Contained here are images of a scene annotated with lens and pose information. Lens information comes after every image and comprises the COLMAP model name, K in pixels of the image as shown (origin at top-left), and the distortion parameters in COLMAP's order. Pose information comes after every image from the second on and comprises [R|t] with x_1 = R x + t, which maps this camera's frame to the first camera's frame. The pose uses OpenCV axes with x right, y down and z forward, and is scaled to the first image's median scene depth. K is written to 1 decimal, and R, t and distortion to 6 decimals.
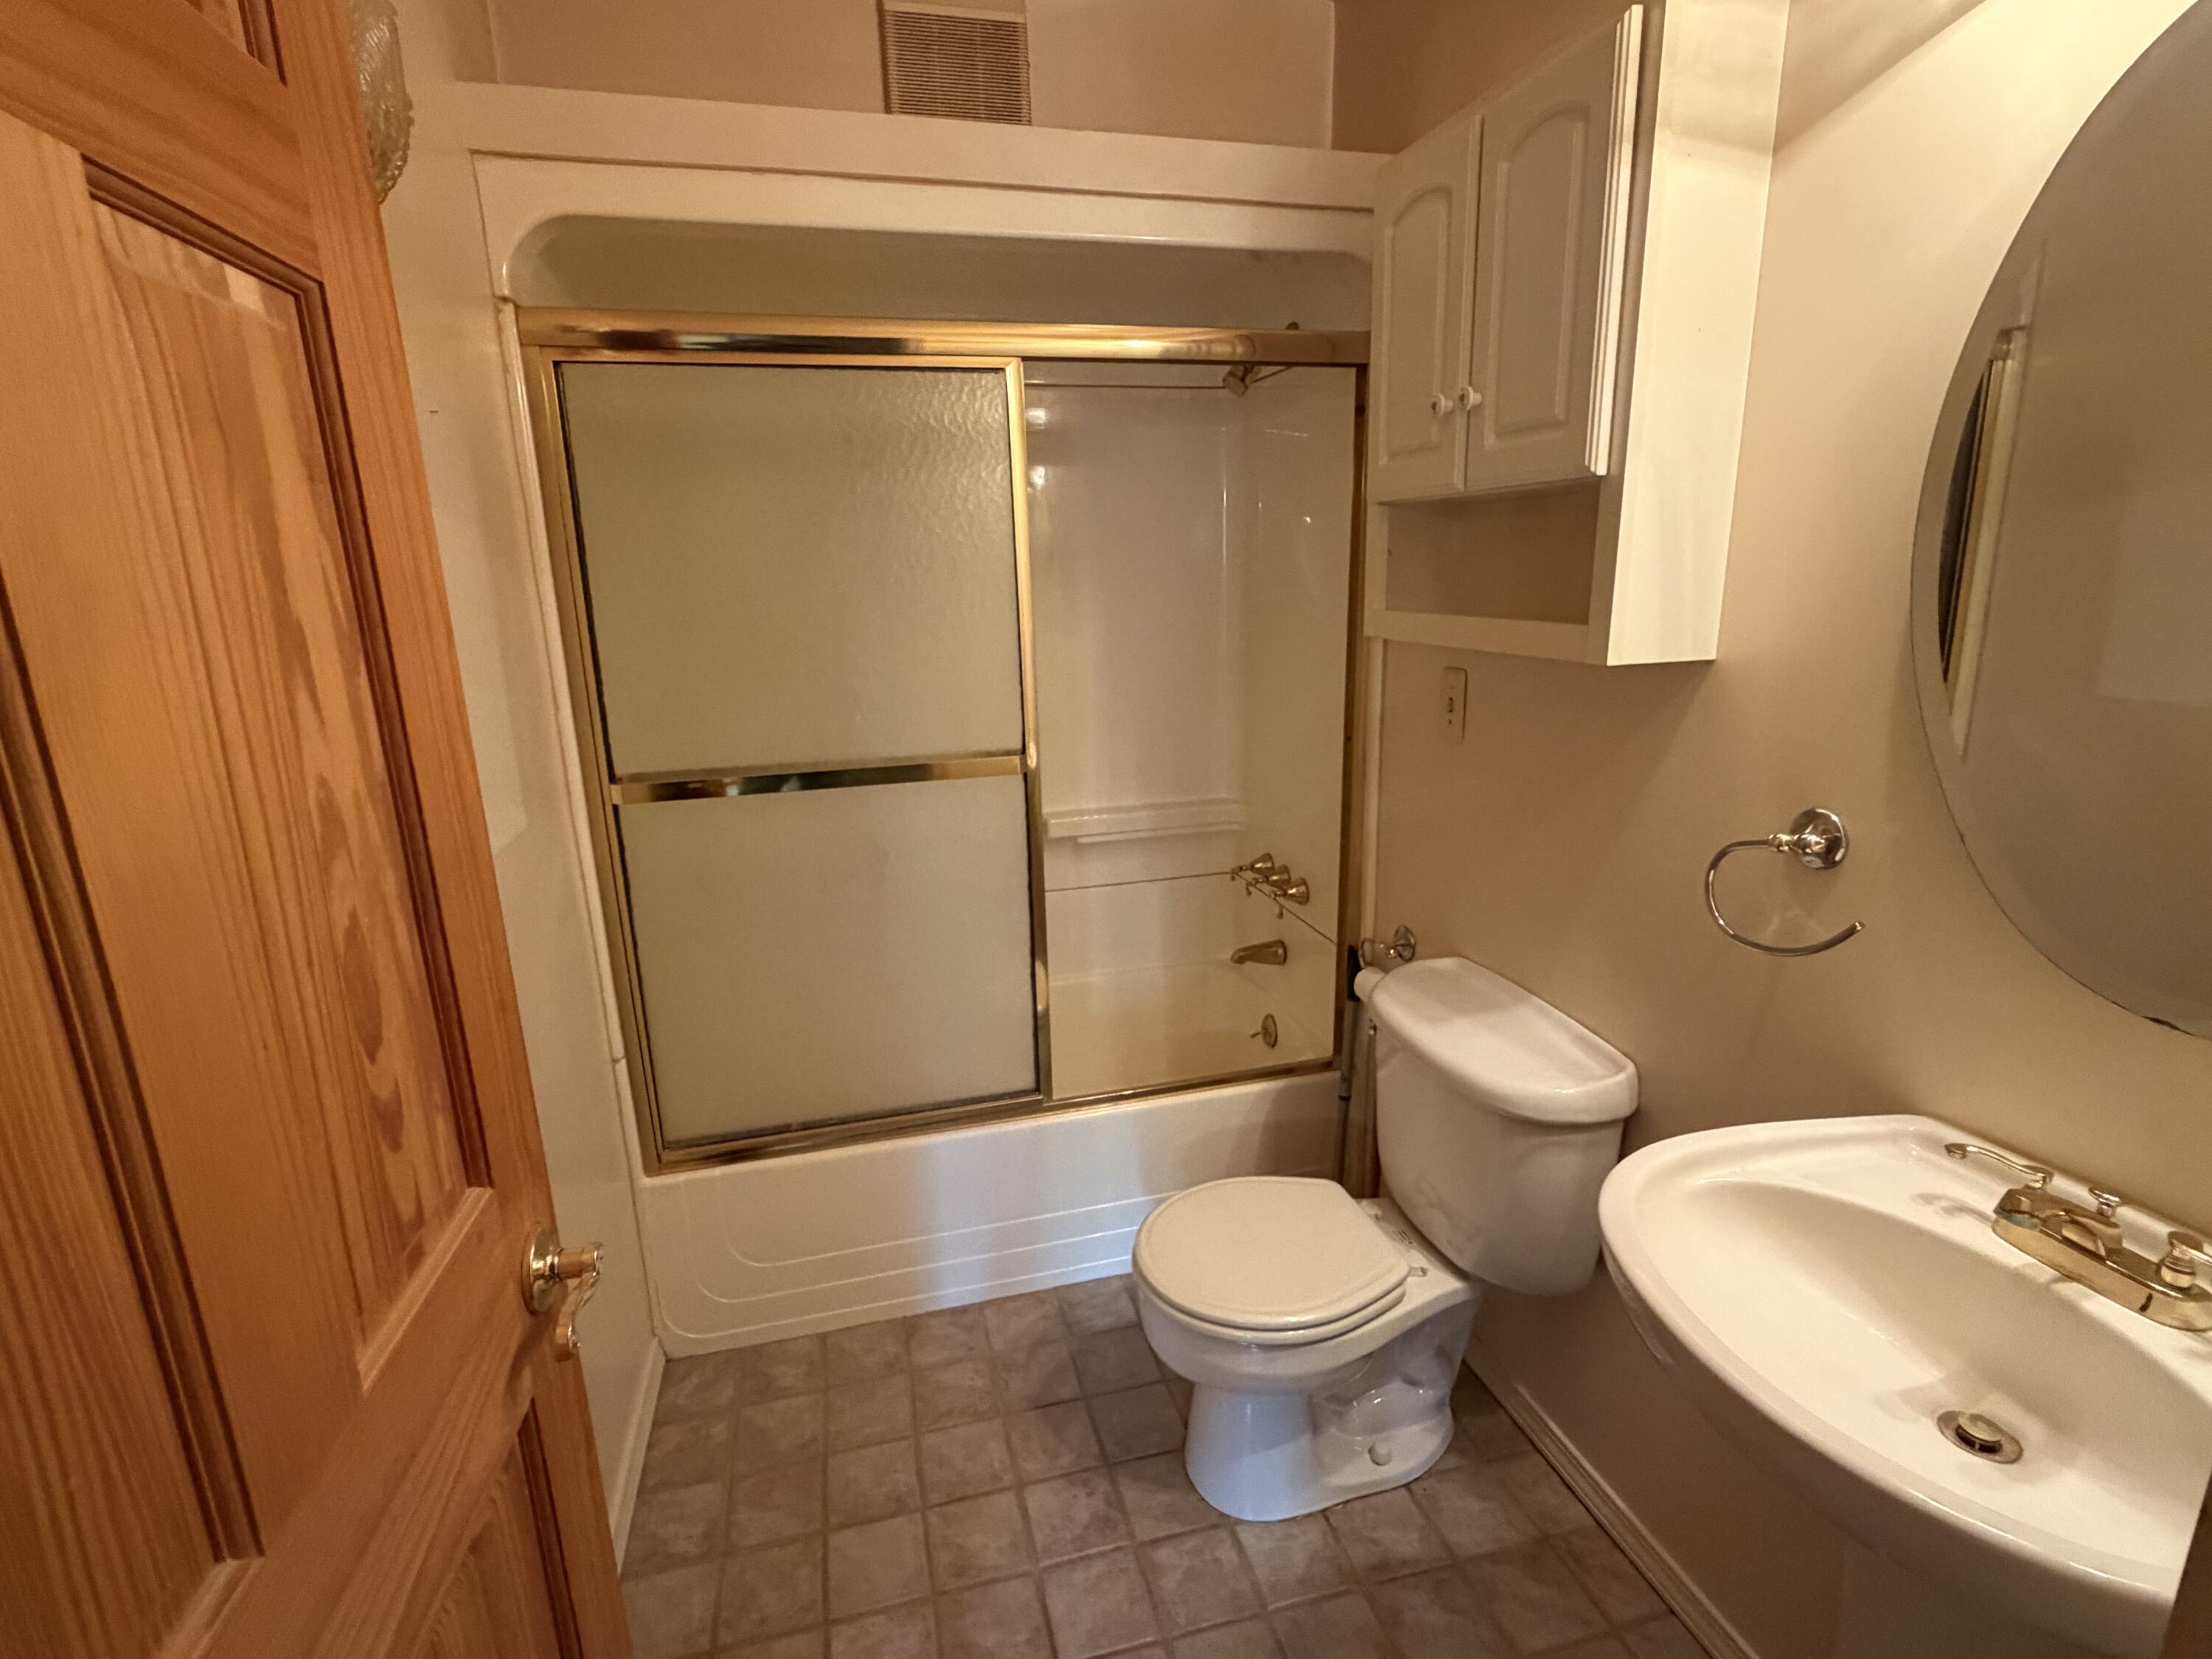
lens RADIAL K [[1082.3, 0, 1107.7], [0, 1082.3, 830.3], [0, 0, 1]] dist [0.002884, 0.003576]
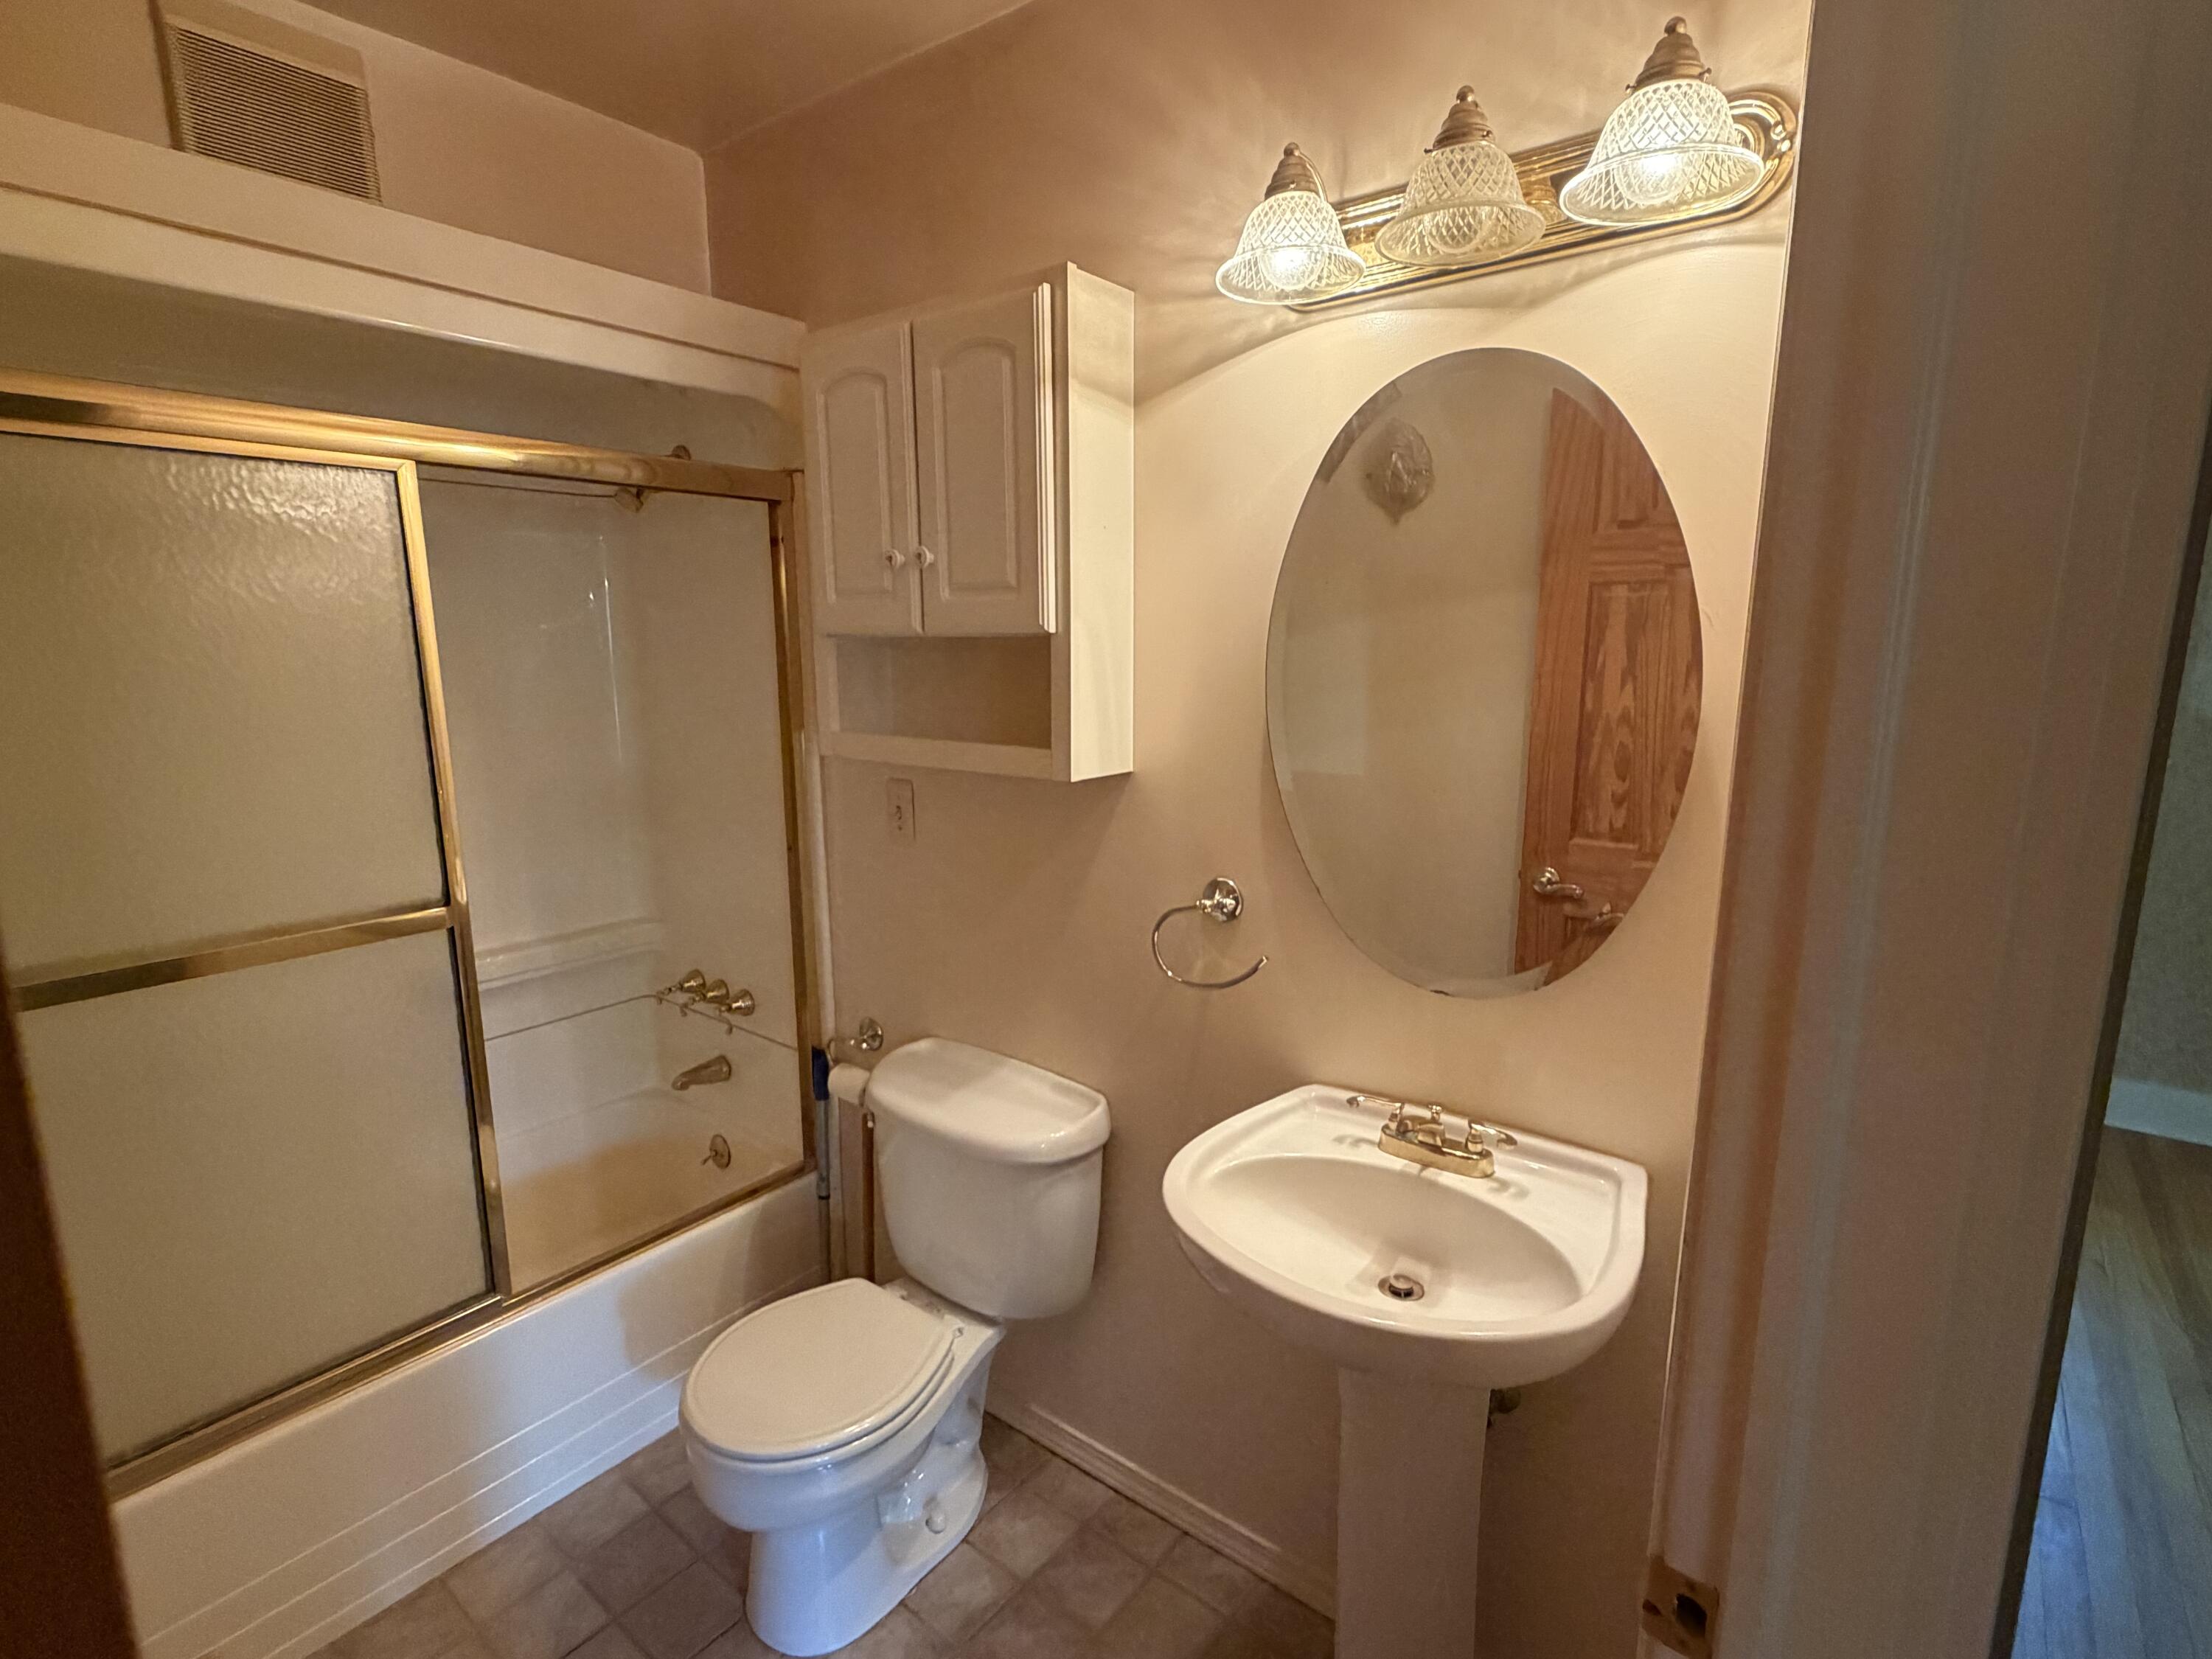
lens RADIAL K [[1082.3, 0, 1103.4], [0, 1082.3, 828.8], [0, 0, 1]] dist [0.002884, 0.003576]
pose [[0.800002, -0.085781, 0.593834, -0.204206], [0.128780, 0.991210, -0.030306, -0.044930], [-0.586015, 0.100718, 0.804017, -0.014456]]
